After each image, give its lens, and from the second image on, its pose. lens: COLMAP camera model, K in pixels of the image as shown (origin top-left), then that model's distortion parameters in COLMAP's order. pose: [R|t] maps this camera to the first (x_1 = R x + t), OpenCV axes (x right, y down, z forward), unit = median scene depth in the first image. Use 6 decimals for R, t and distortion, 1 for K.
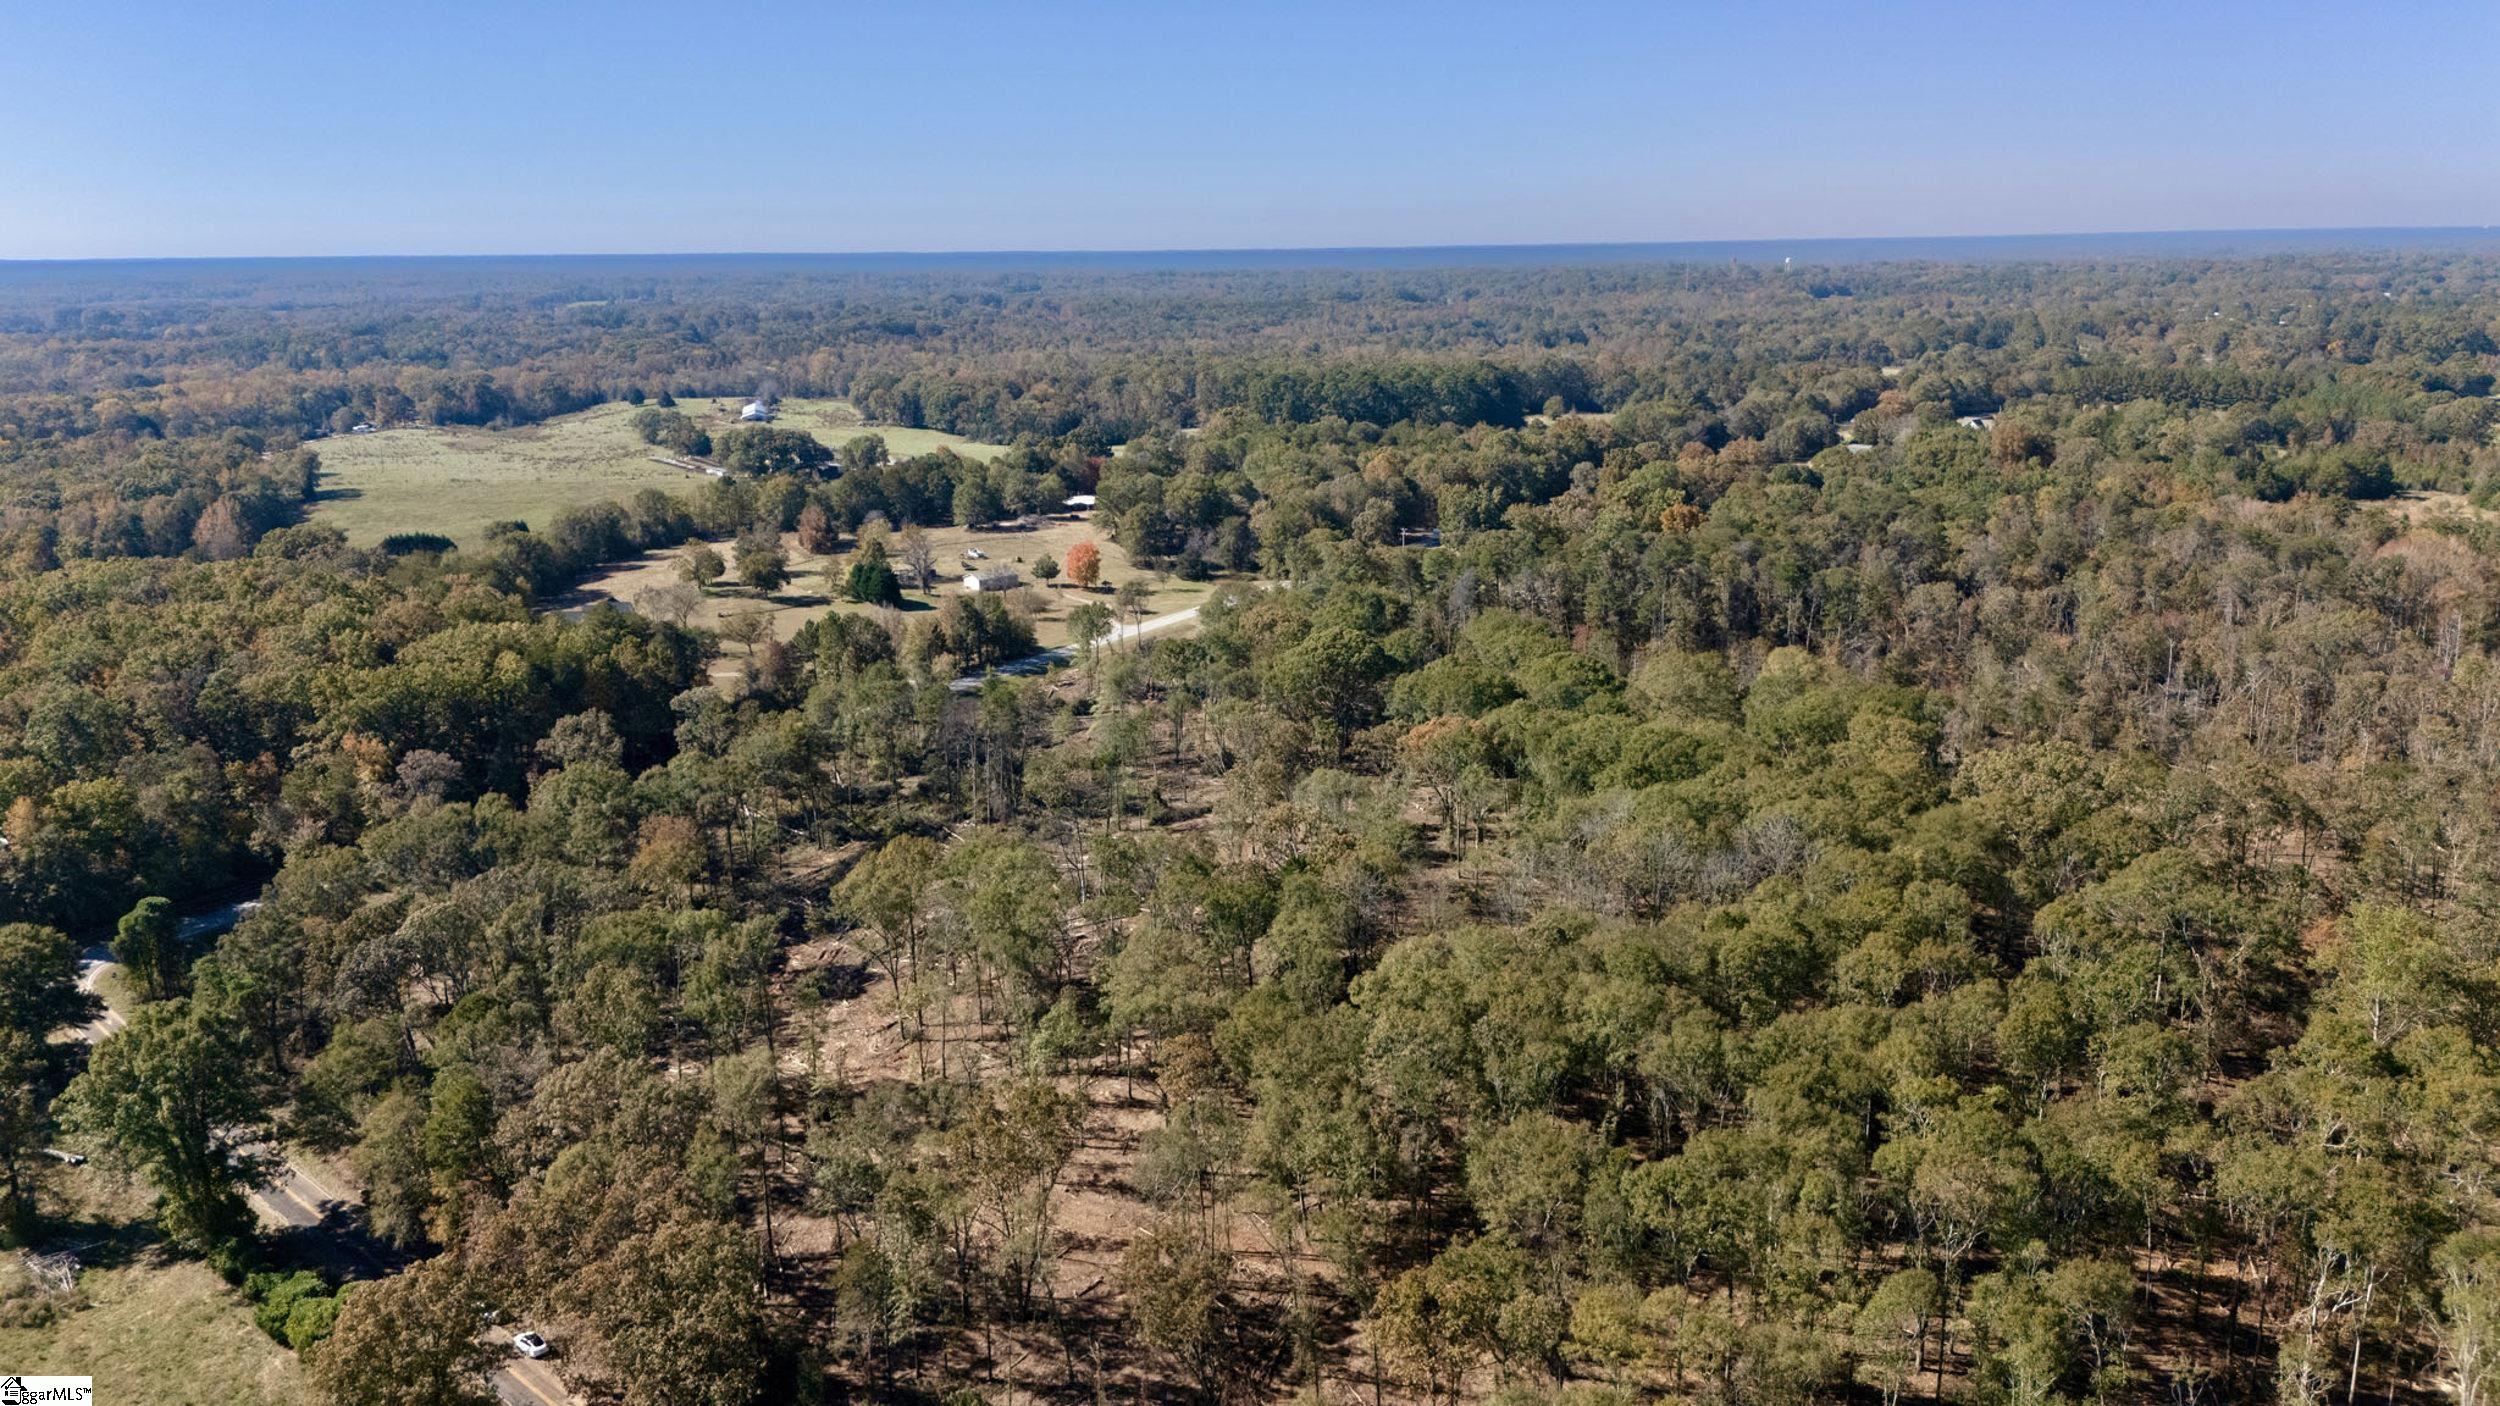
lens RADIAL K [[1808.7, 0, 1256.3], [0, 1808.7, 706.8], [0, 0, 1]] dist [0.094842, -0.130506]
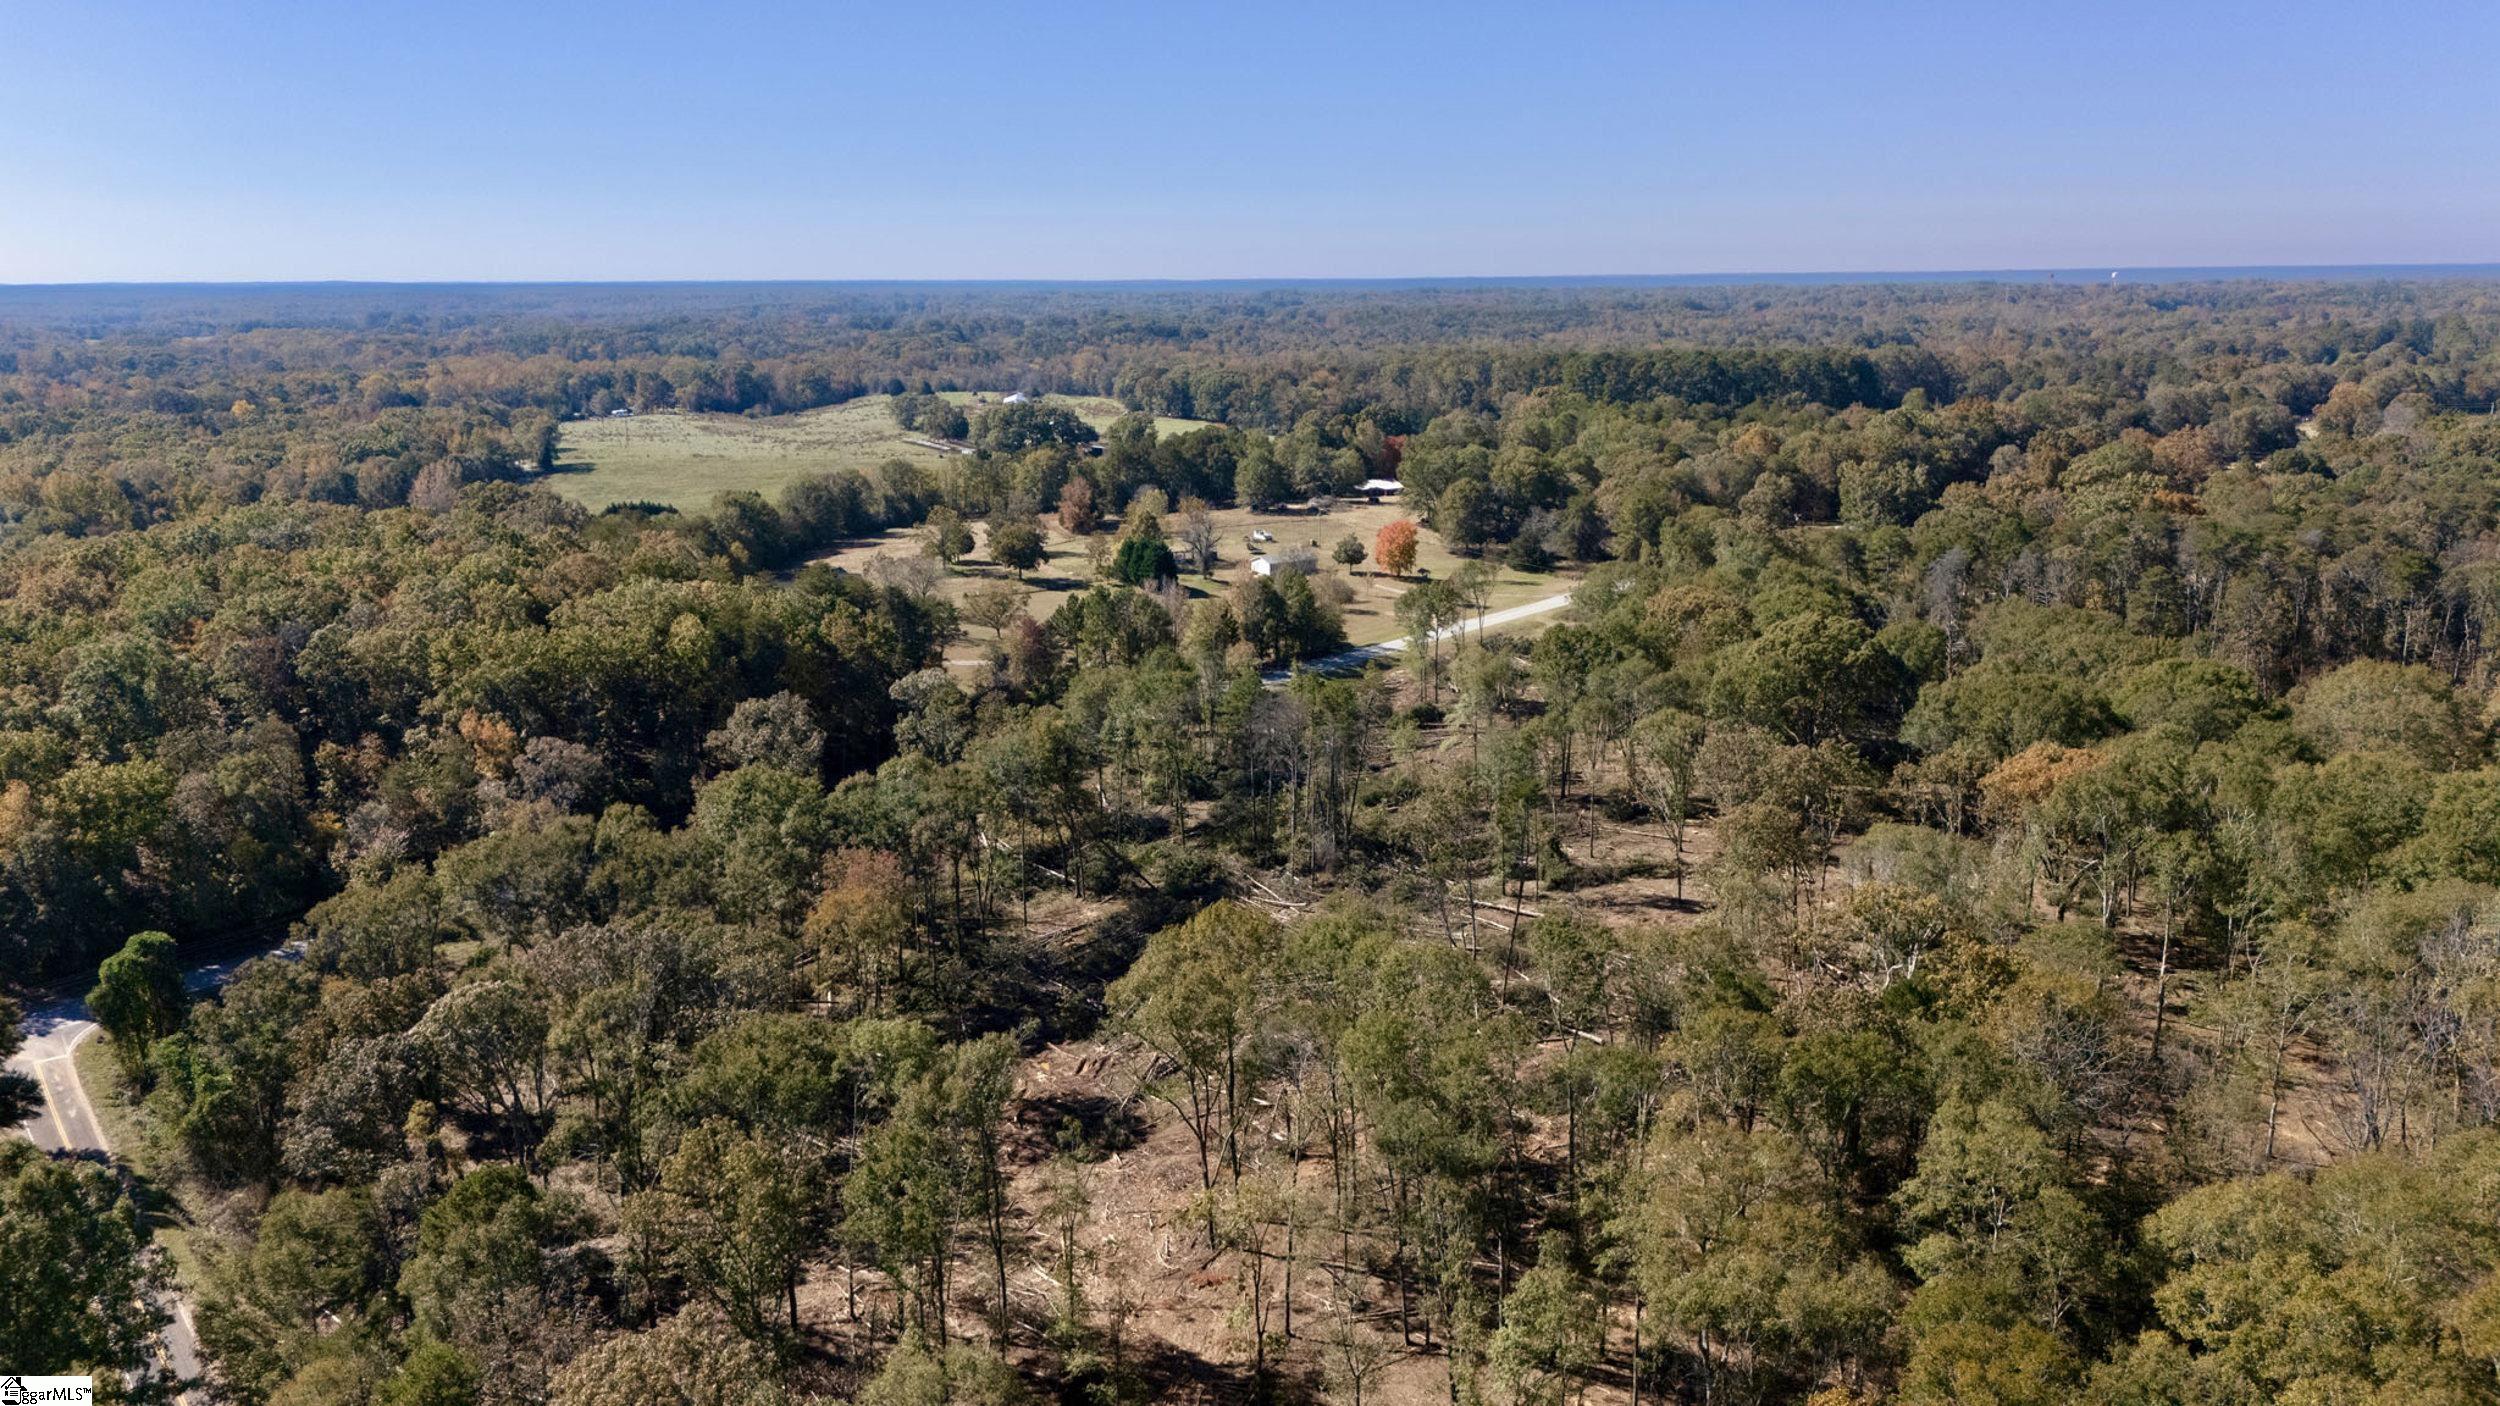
lens RADIAL K [[1808.3, 0, 1250.0], [0, 1808.3, 703.0], [0, 0, 1]] dist [0.084526, -0.096723]
pose [[0.990387, 0.035193, -0.133770, -0.071079], [-0.037546, 0.999181, -0.015111, 0.008411], [0.133129, 0.019988, 0.990897, 0.265739]]
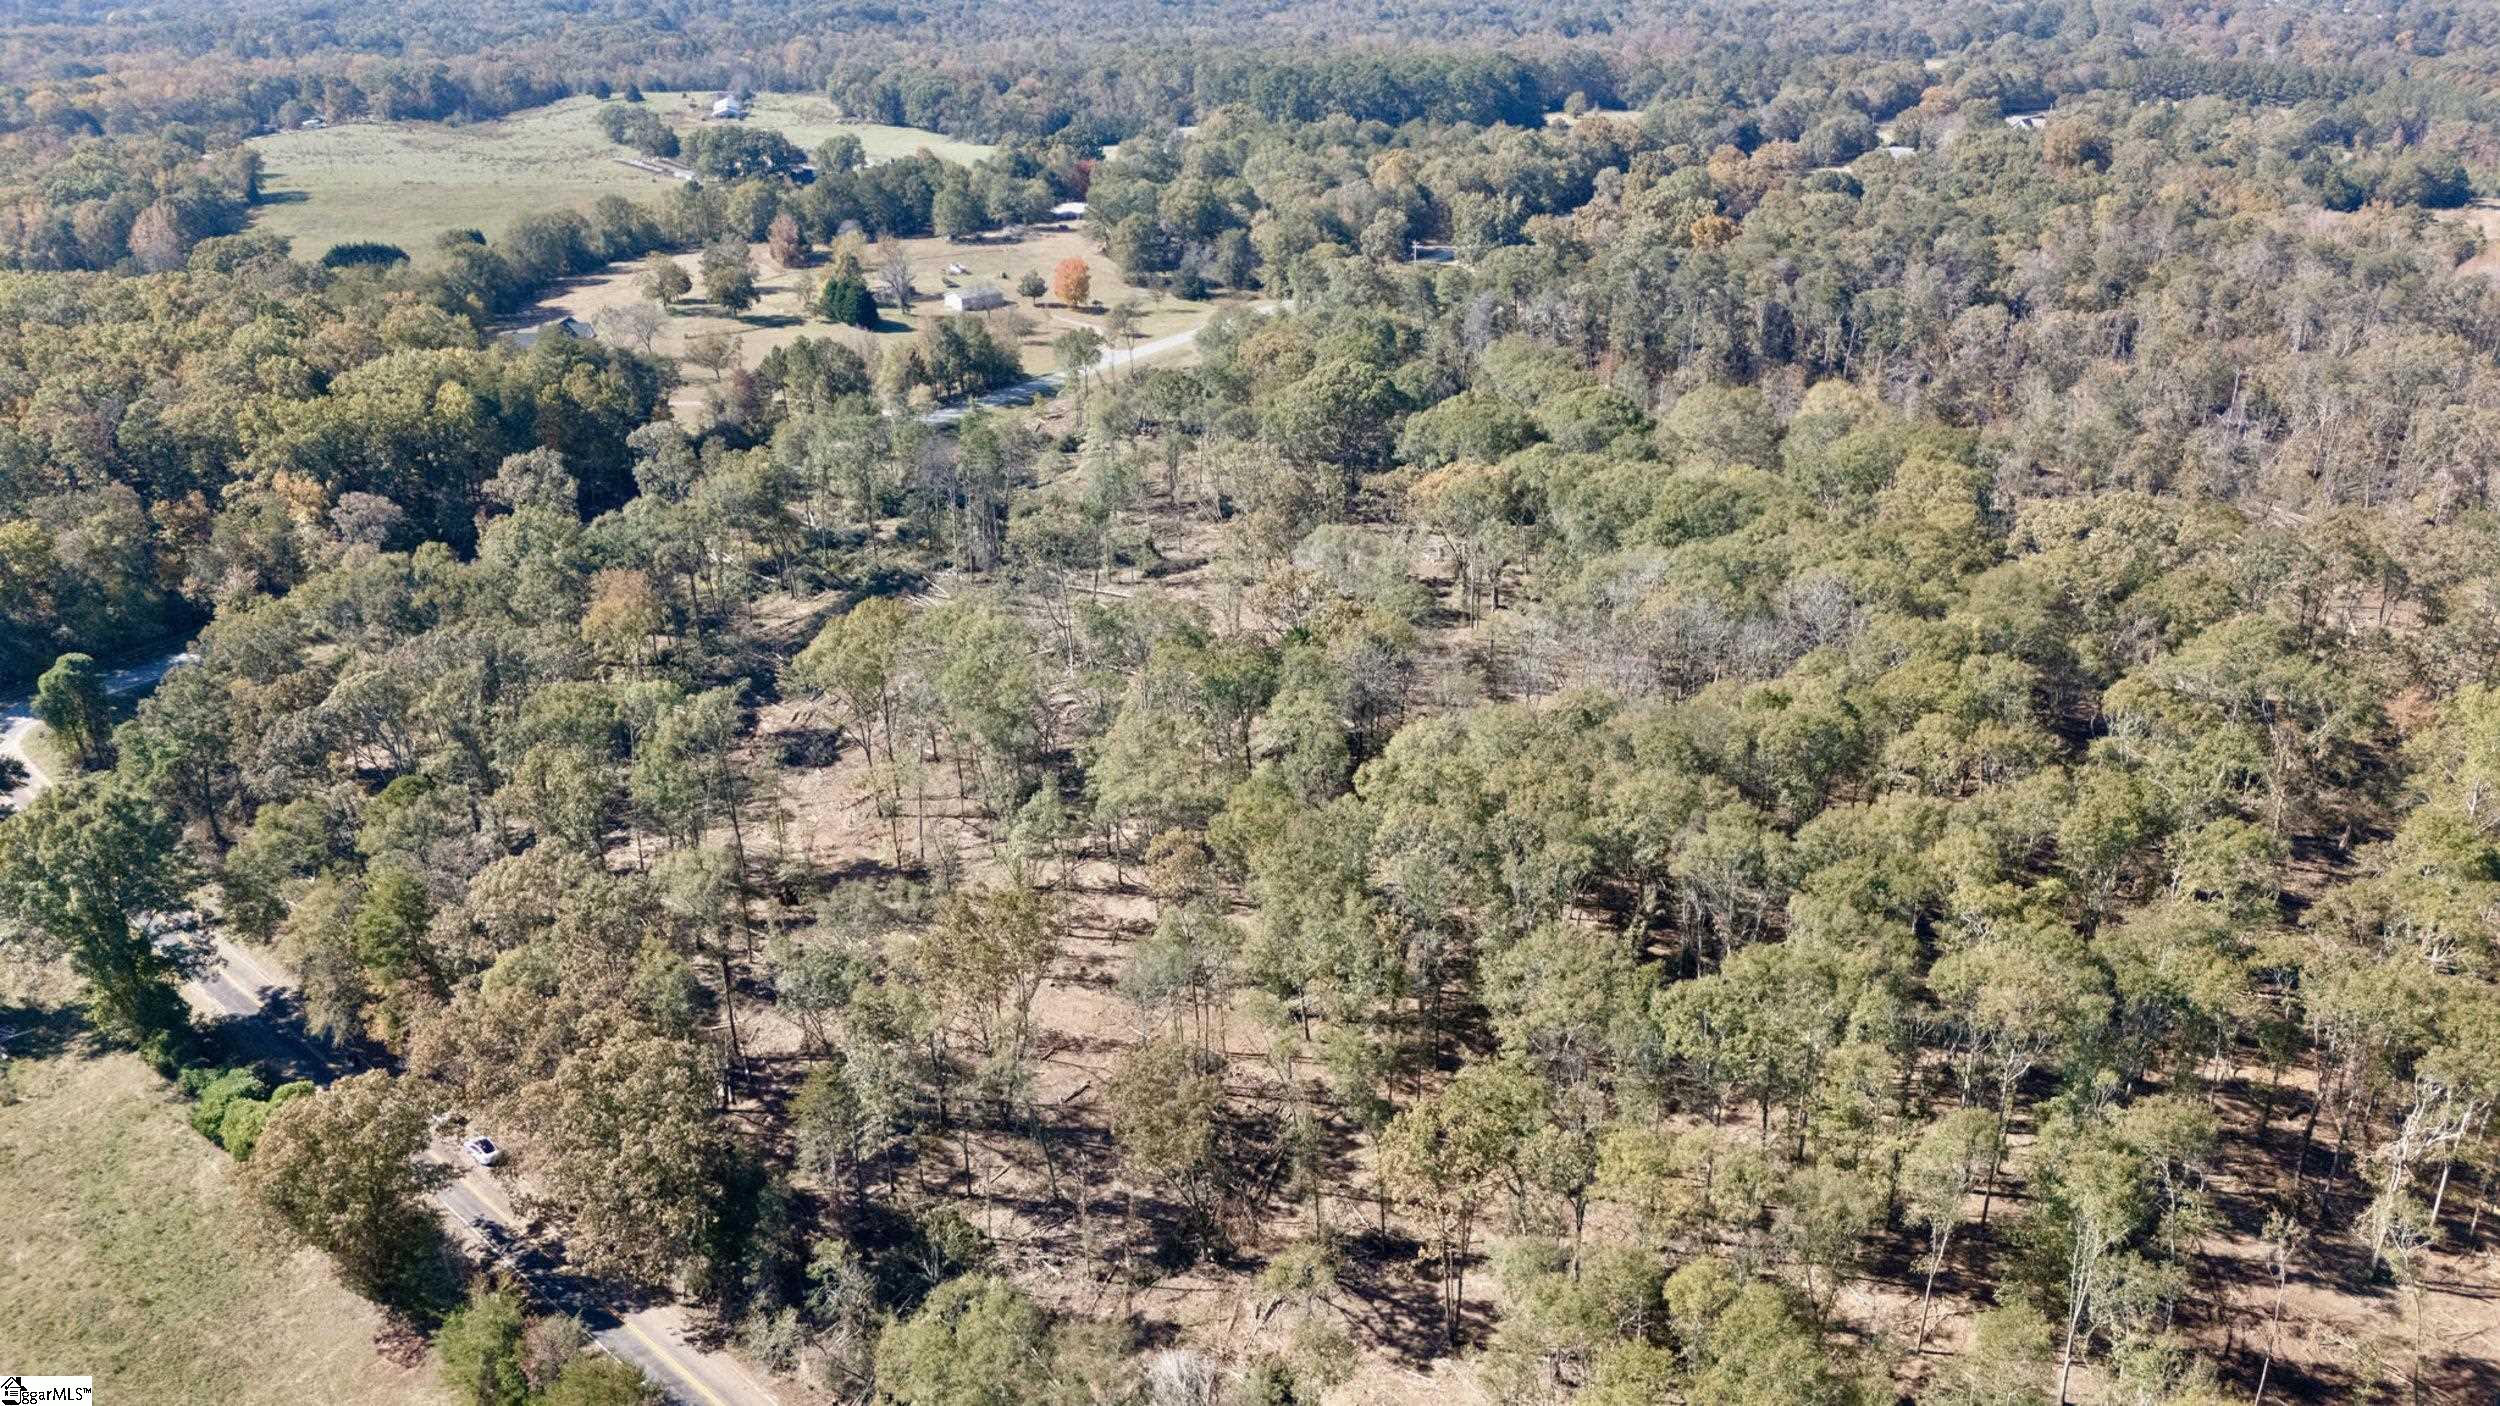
lens RADIAL K [[1808.3, 0, 1250.0], [0, 1808.3, 703.0], [0, 0, 1]] dist [0.084526, -0.096723]
pose [[0.999988, 0.003353, -0.003635, 0.000631], [-0.002751, 0.987975, 0.154592, -0.013104], [0.004110, -0.154580, 0.987972, 0.055438]]
